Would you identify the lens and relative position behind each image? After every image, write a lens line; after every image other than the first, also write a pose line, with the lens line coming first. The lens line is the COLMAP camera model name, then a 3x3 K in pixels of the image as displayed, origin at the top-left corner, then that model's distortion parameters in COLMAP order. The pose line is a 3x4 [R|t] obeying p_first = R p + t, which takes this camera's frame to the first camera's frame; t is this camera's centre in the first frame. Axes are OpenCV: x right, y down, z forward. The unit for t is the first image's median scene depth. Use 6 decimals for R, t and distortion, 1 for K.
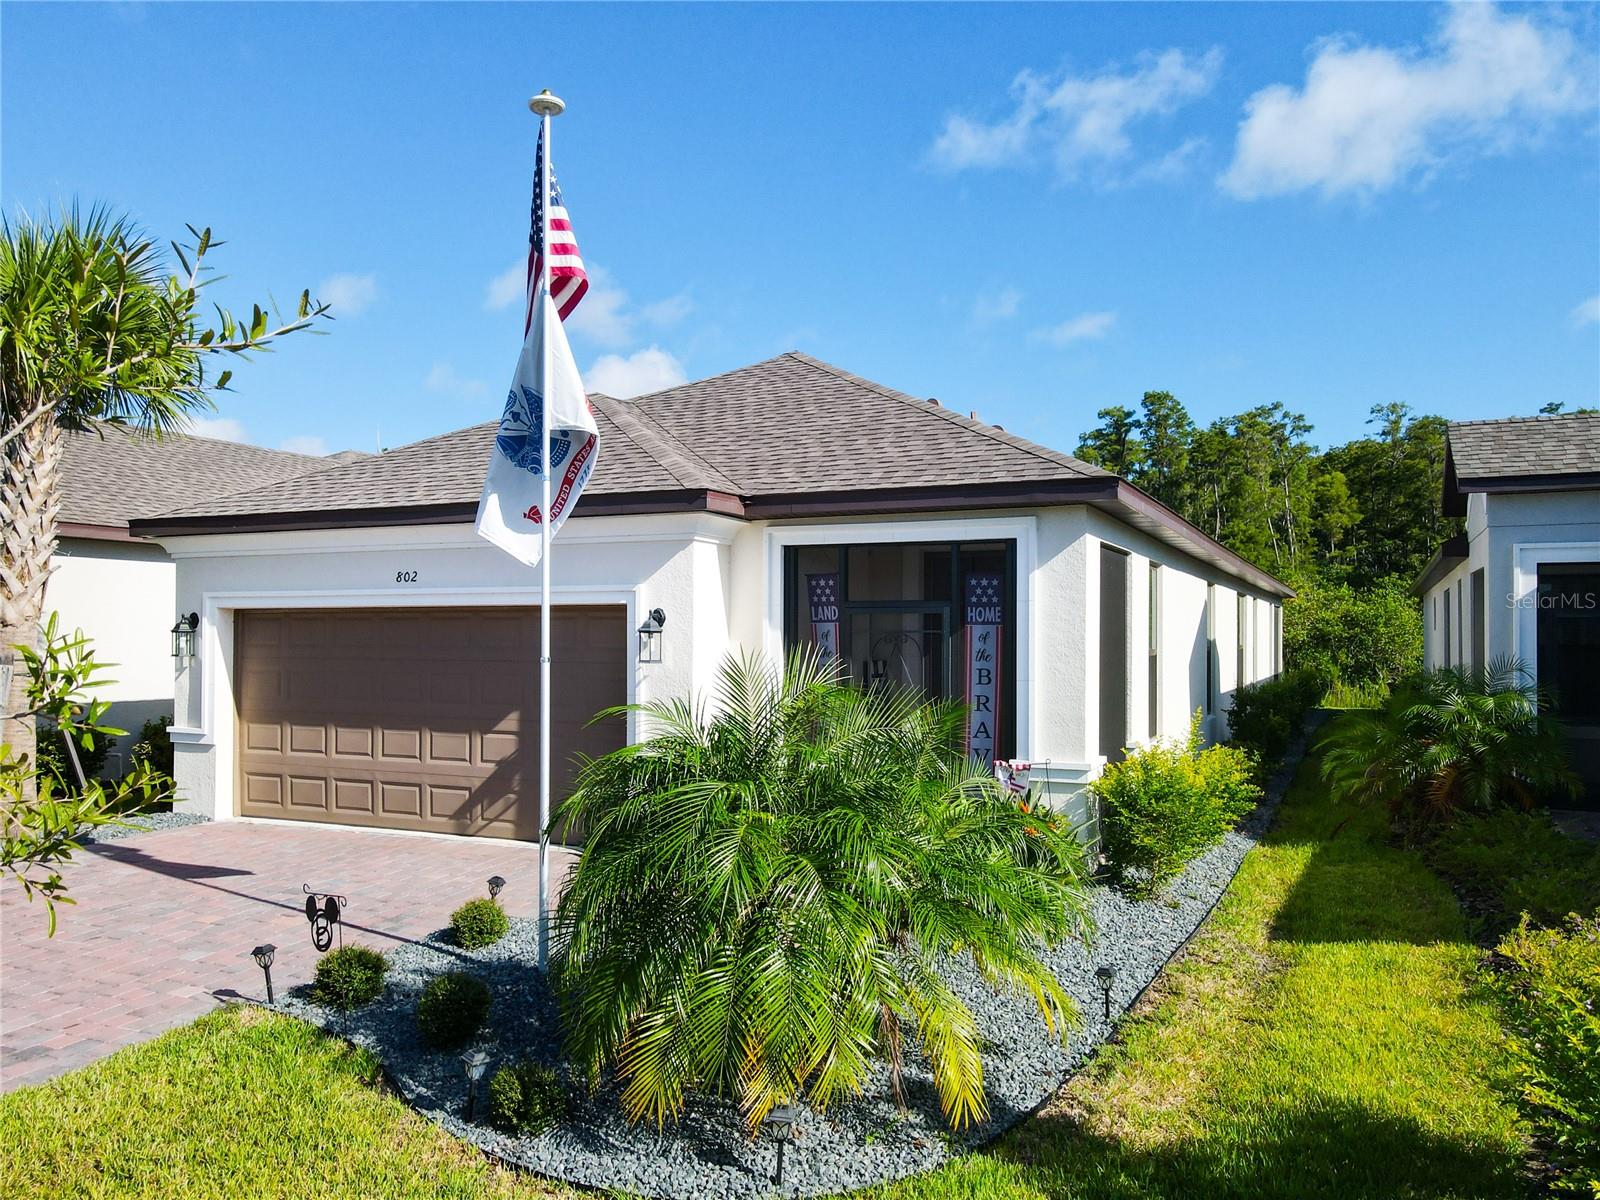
lens RADIAL K [[1191.5, 0, 814.1], [0, 1191.5, 668.4], [0, 0, 1]] dist [0.025302, 0.002515]
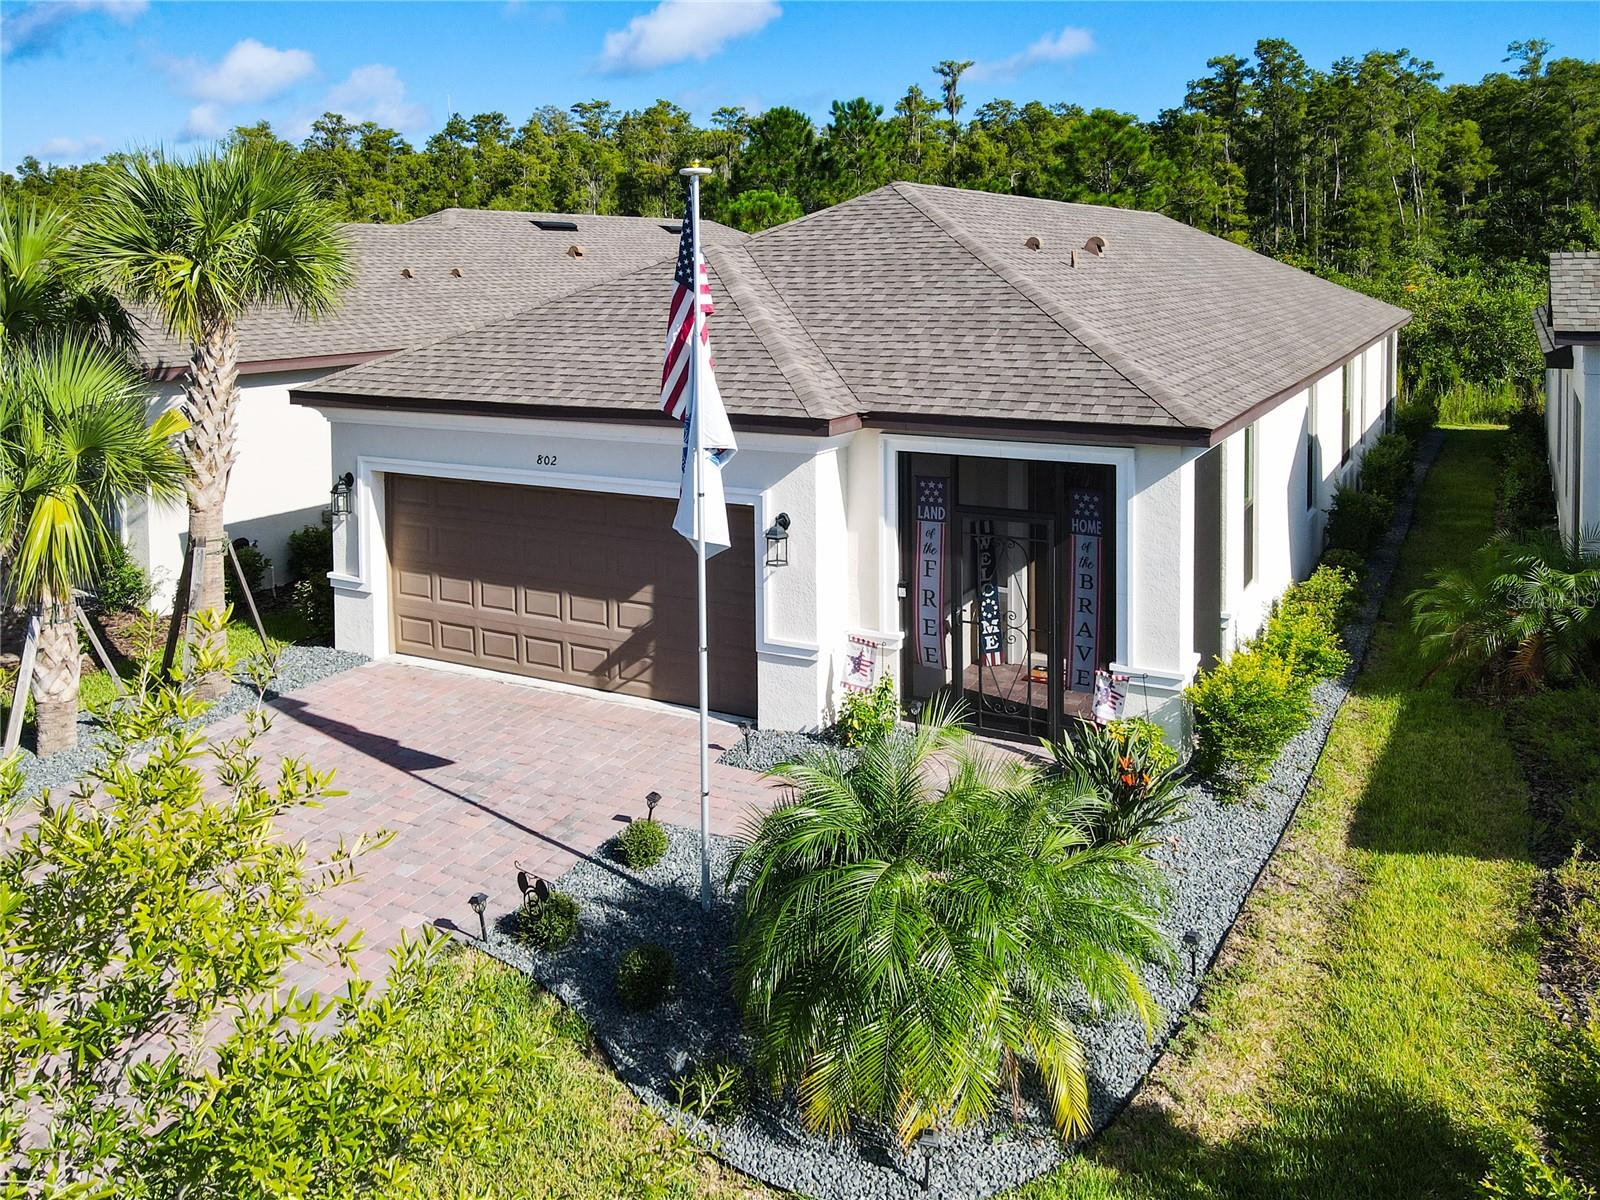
lens RADIAL K [[1277.7, 0, 826.8], [0, 1277.7, 375.9], [0, 0, 1]] dist [0.002850, 0.004385]
pose [[0.998360, -0.008965, -0.056542, -0.023771], [0.012765, 0.997657, 0.067219, -0.249740], [0.055807, -0.067831, 0.996135, -0.146471]]
